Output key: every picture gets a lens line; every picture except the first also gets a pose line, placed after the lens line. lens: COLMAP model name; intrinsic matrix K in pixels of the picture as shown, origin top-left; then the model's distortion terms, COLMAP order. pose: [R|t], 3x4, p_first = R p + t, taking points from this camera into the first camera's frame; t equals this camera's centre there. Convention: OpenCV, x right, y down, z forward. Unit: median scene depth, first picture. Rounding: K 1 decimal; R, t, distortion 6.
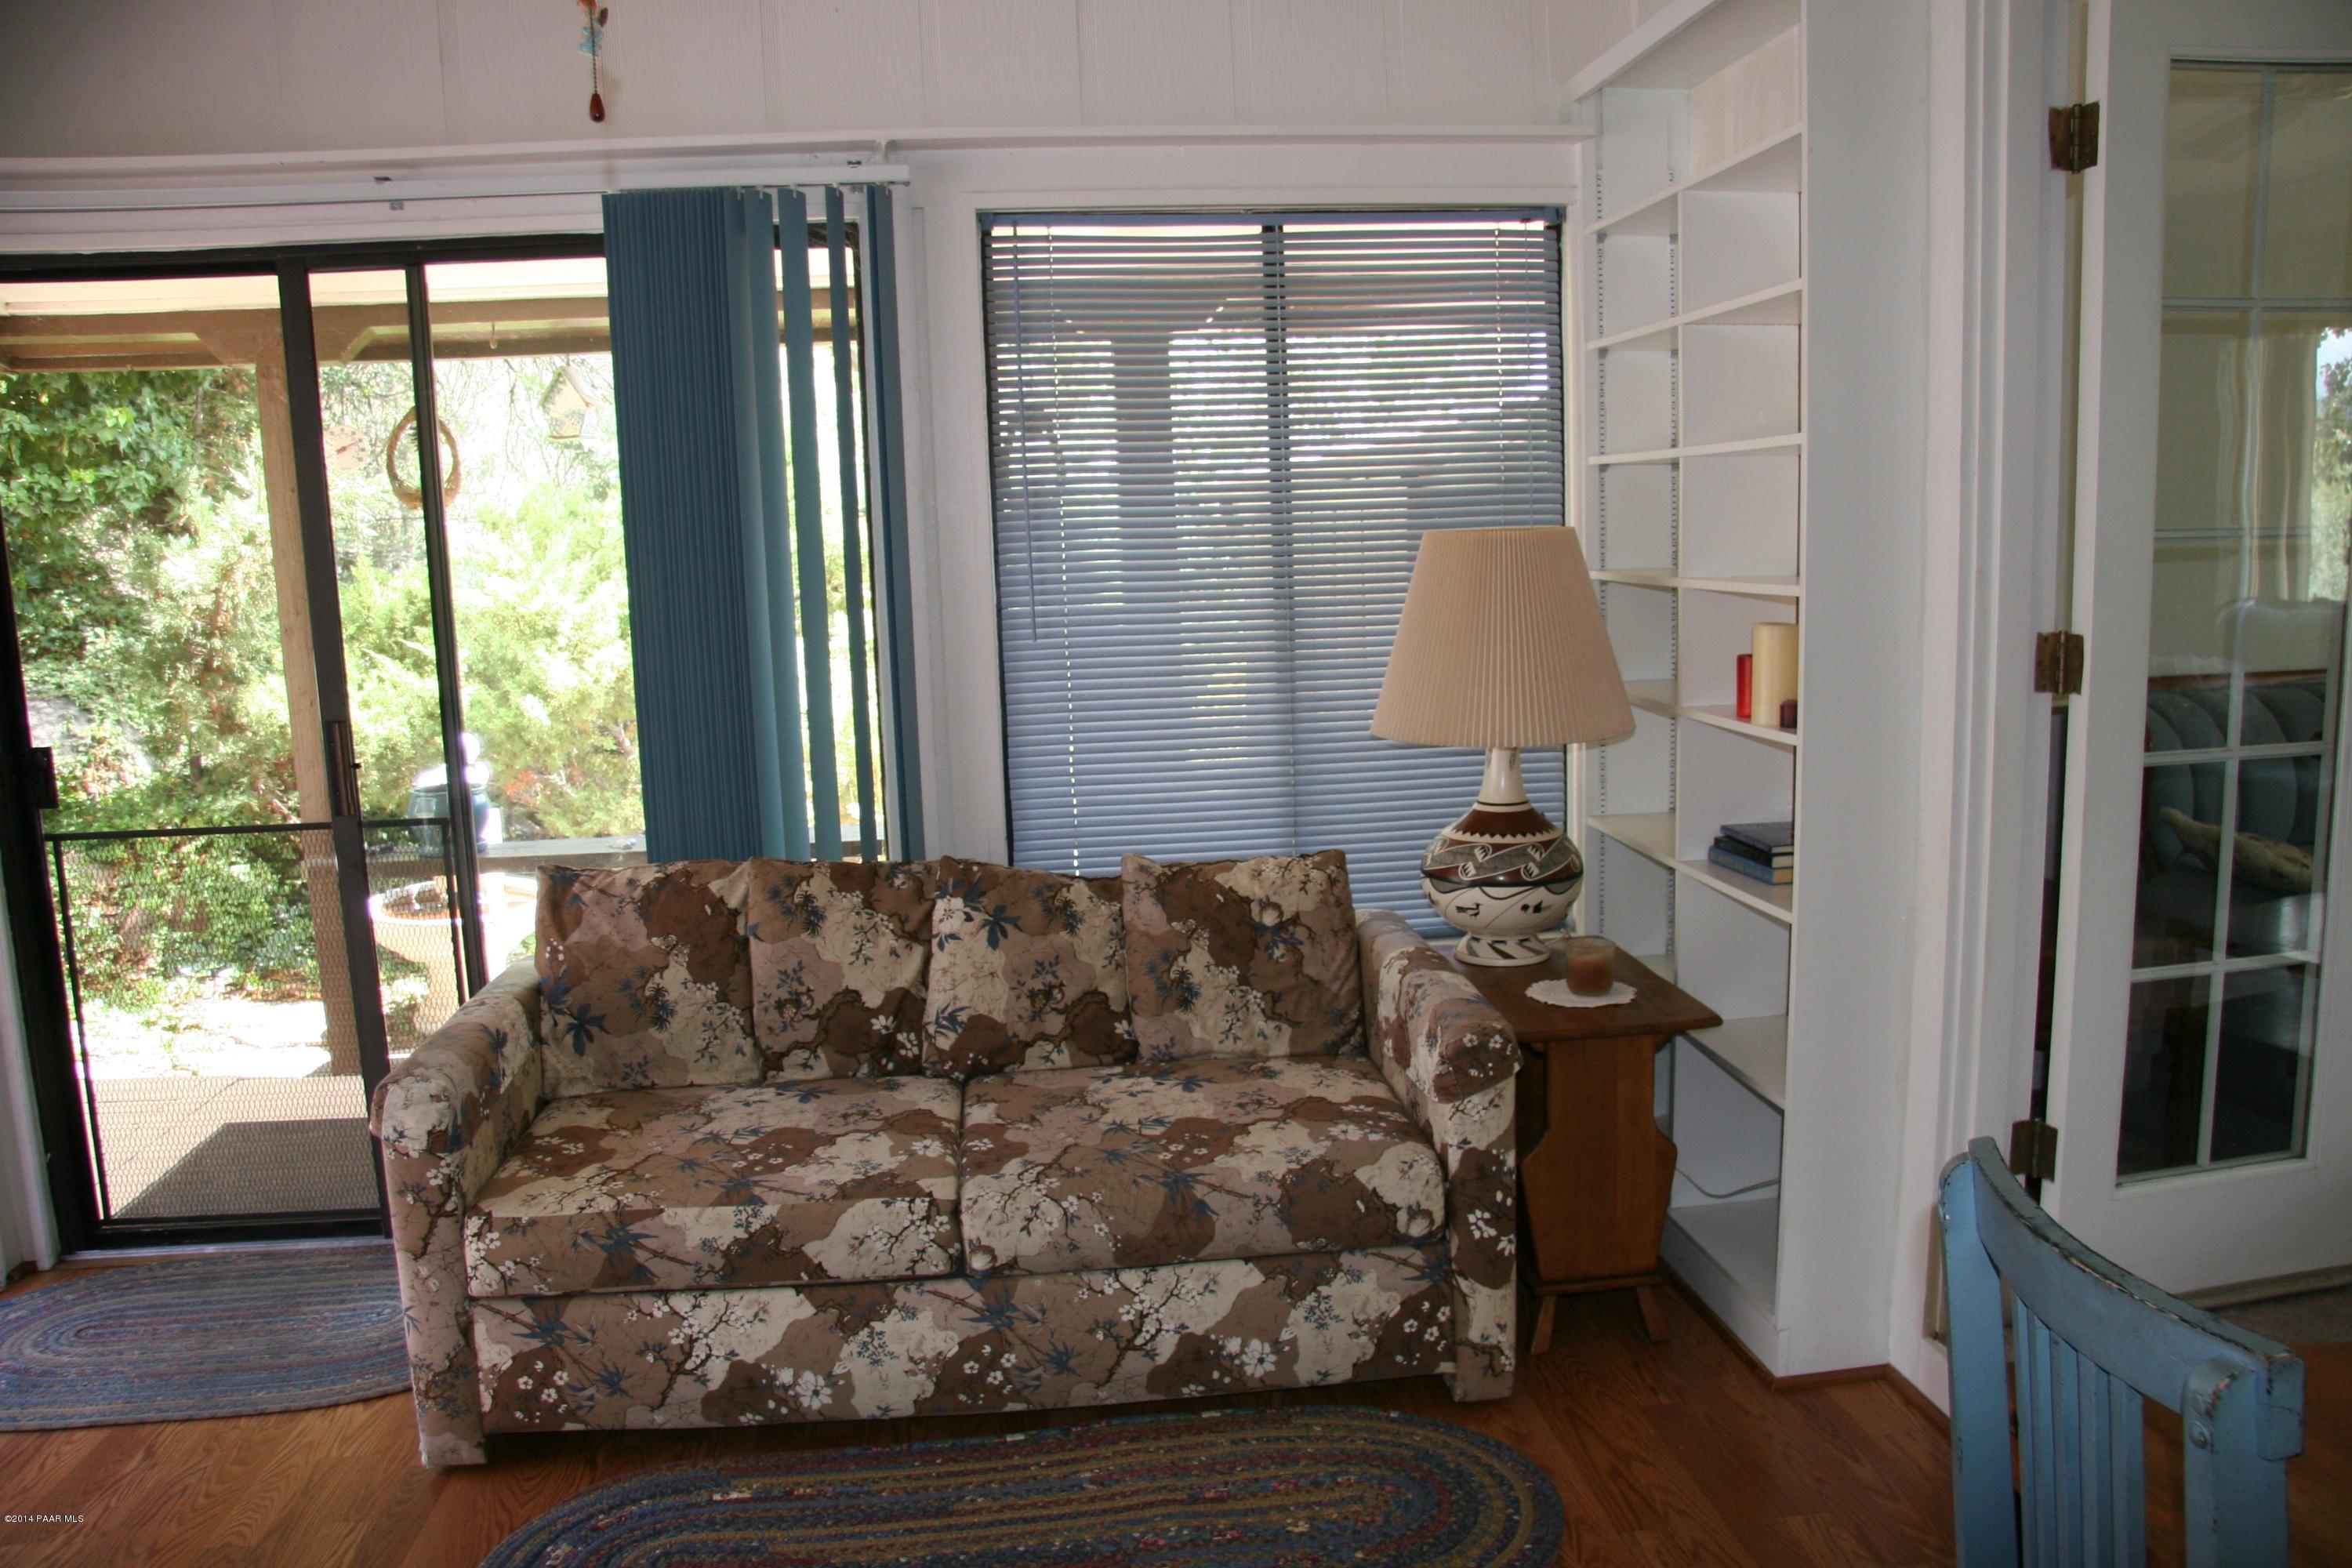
lens RADIAL K [[1800.8, 0, 1188.8], [0, 1800.8, 835.1], [0, 0, 1]] dist [-0.170356, 0.131965]
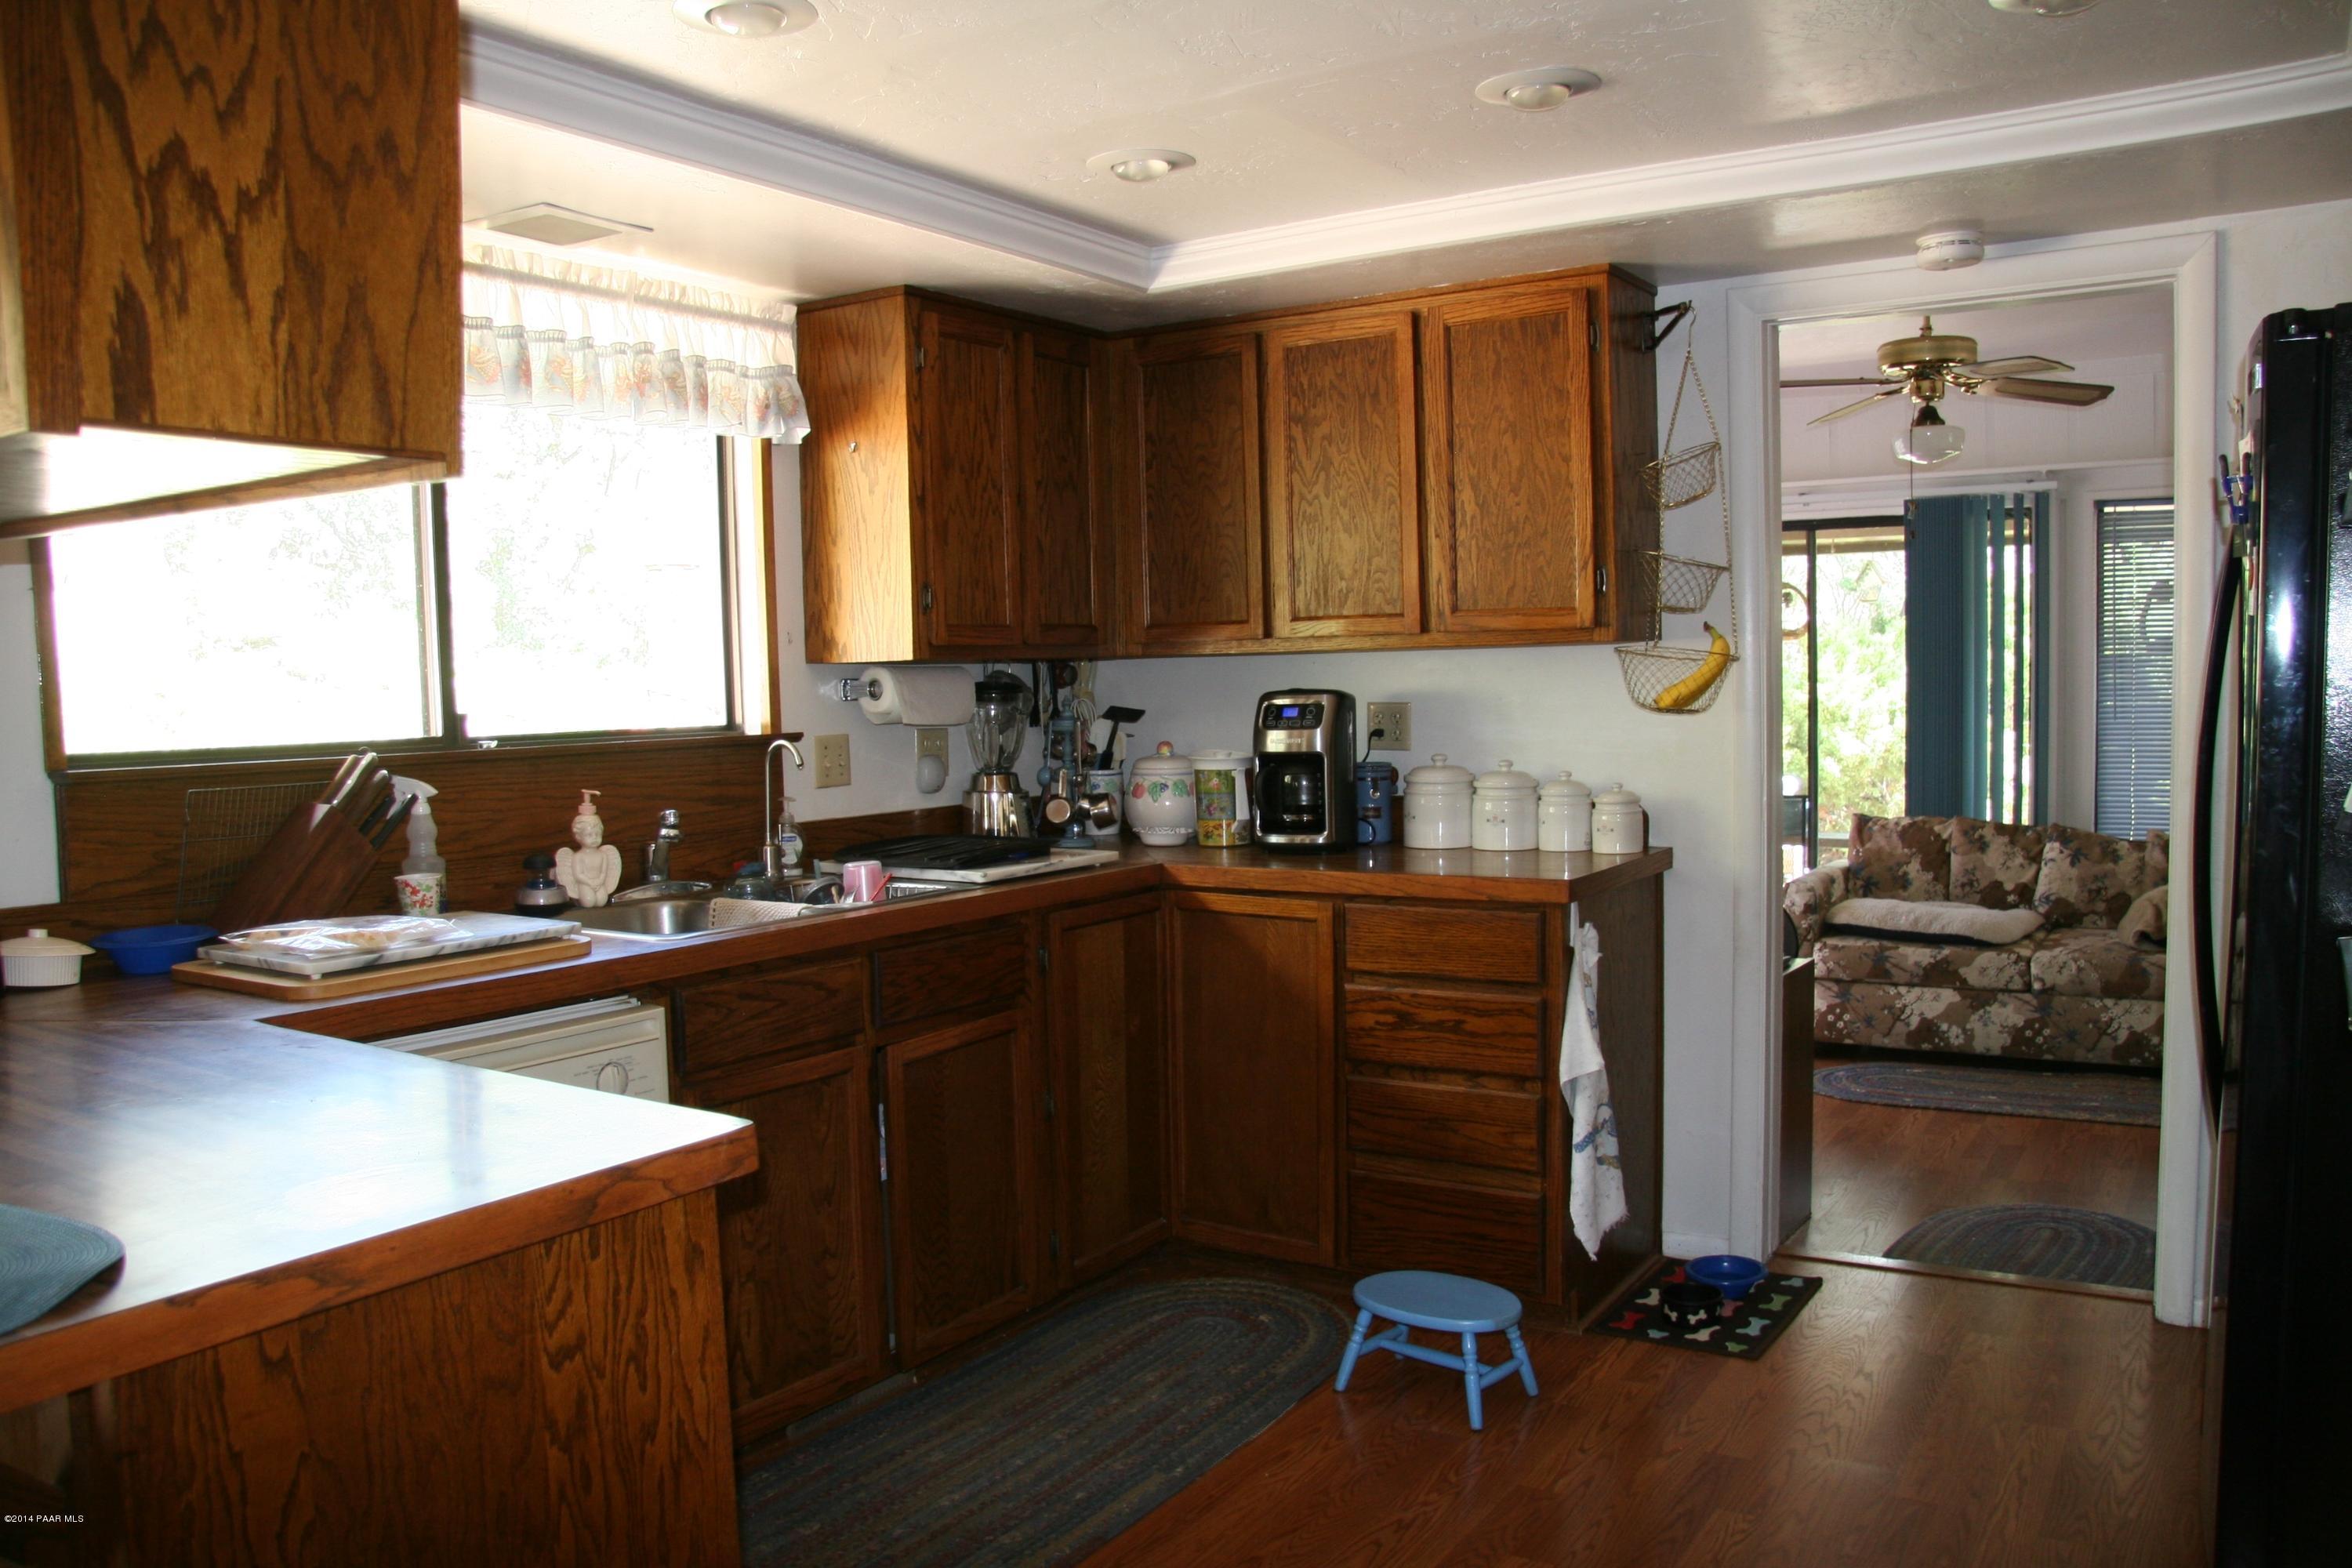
lens RADIAL K [[1800.8, 0, 1188.8], [0, 1800.8, 835.1], [0, 0, 1]] dist [-0.170356, 0.131965]
pose [[0.778142, 0.064199, -0.624799, 0.347753], [-0.102347, 0.994427, -0.025287, 0.183370], [0.619693, 0.083623, 0.780376, -1.187392]]
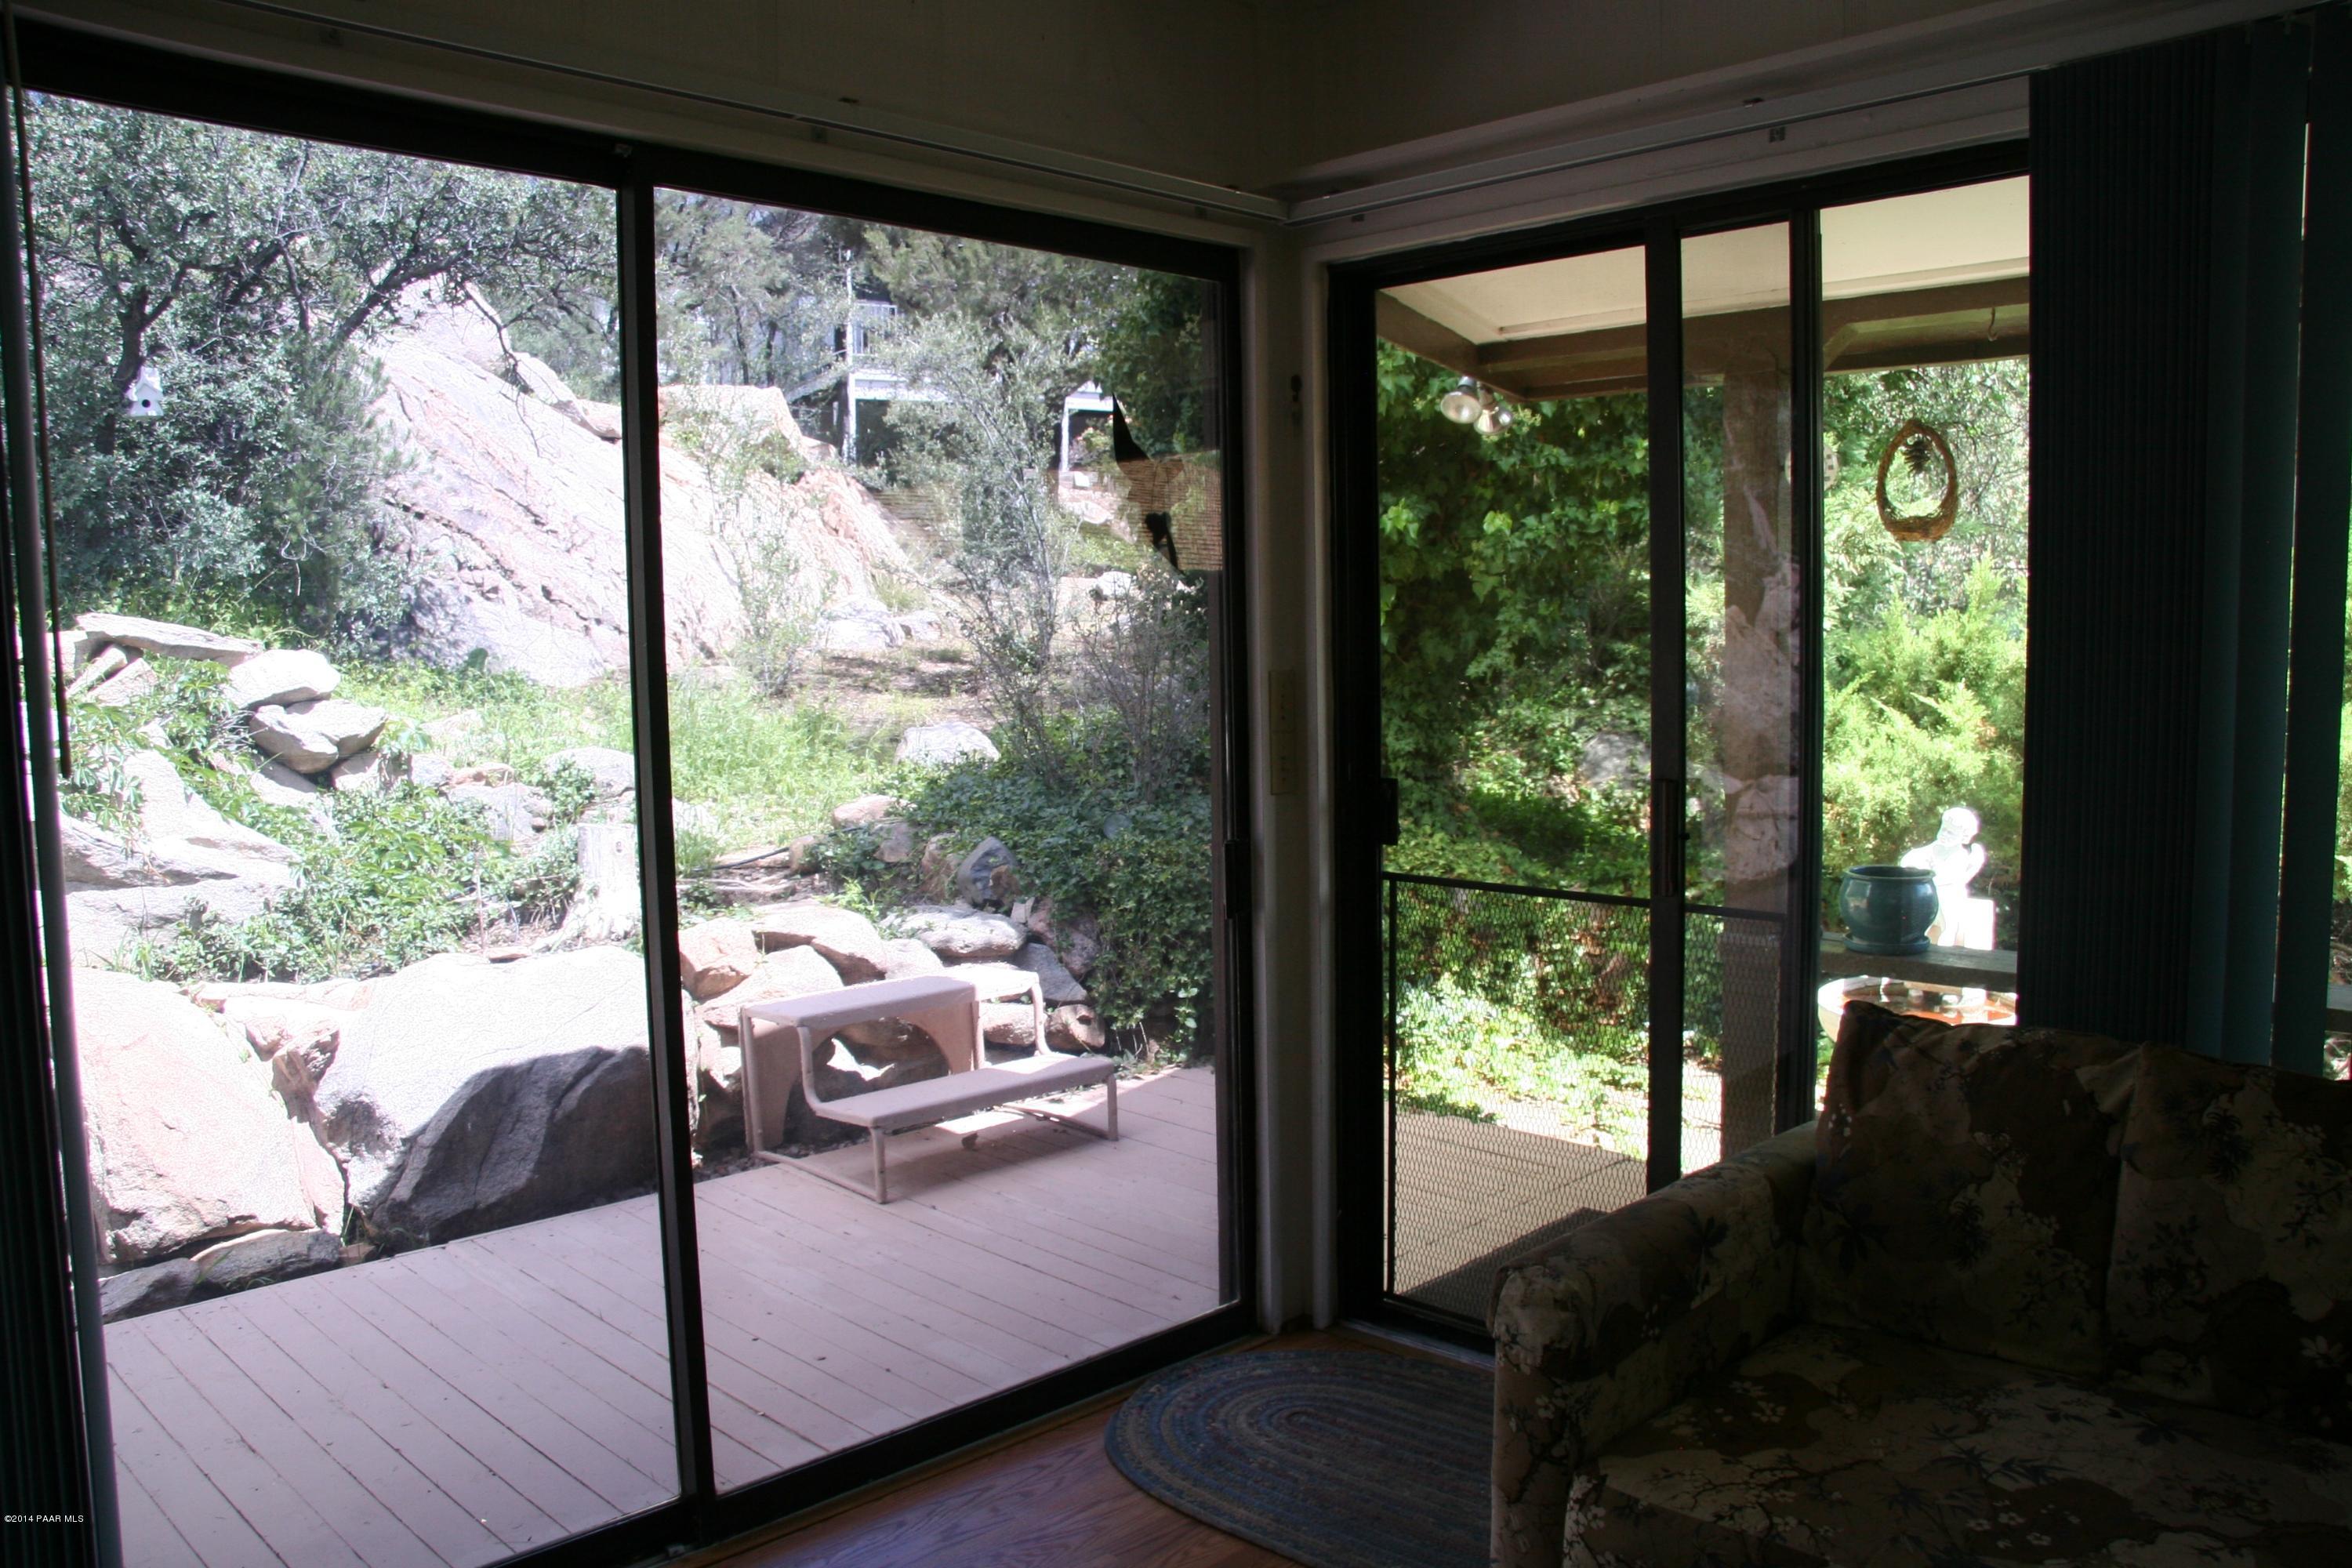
lens RADIAL K [[1800.8, 0, 1188.8], [0, 1800.8, 835.1], [0, 0, 1]] dist [-0.170356, 0.131965]
pose [[0.626334, 0.101237, -0.772954, 0.019372], [-0.126881, 0.991549, 0.027055, -0.036473], [0.769160, 0.081128, 0.633885, 0.322691]]
